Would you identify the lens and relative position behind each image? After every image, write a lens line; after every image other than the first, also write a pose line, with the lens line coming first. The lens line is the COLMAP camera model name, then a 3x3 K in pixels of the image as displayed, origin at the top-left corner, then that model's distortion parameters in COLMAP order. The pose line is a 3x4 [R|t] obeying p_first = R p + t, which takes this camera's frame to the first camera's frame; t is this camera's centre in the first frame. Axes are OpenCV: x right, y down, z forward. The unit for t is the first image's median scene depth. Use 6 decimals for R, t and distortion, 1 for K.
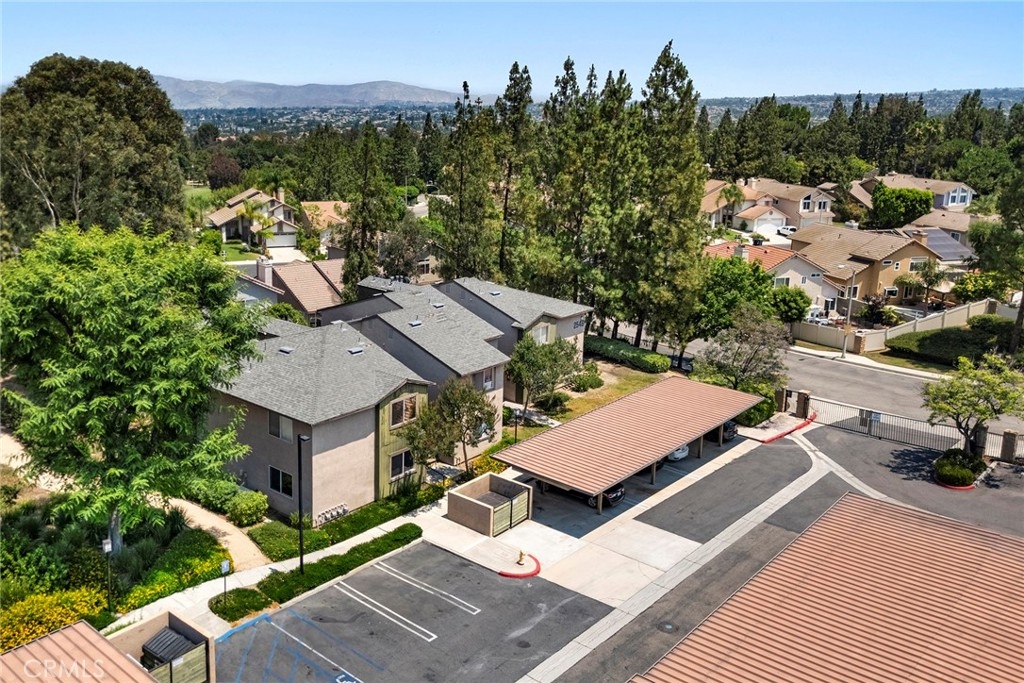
lens RADIAL K [[1044.1, 0, 512.0], [0, 1044.1, 341.5], [0, 0, 1]] dist [0.110732, -0.193423]
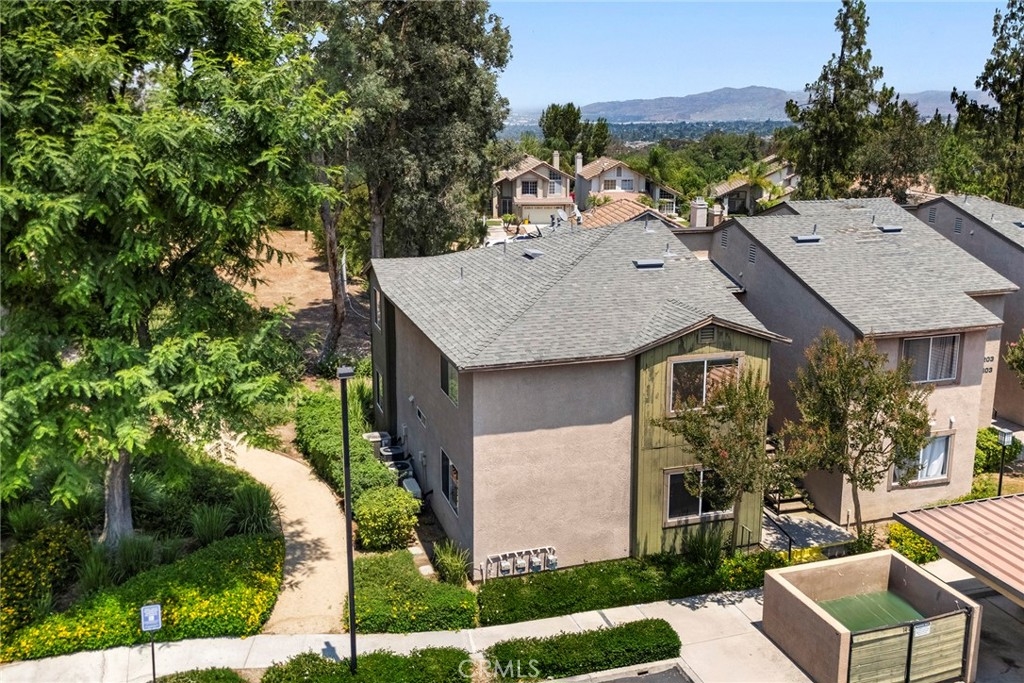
lens RADIAL K [[1044.1, 0, 512.0], [0, 1044.1, 341.5], [0, 0, 1]] dist [0.110732, -0.193423]
pose [[0.834580, 0.094617, -0.542701, 0.082598], [-0.119064, 0.992836, -0.010005, 0.063155], [0.537866, 0.072966, 0.839867, 0.553651]]
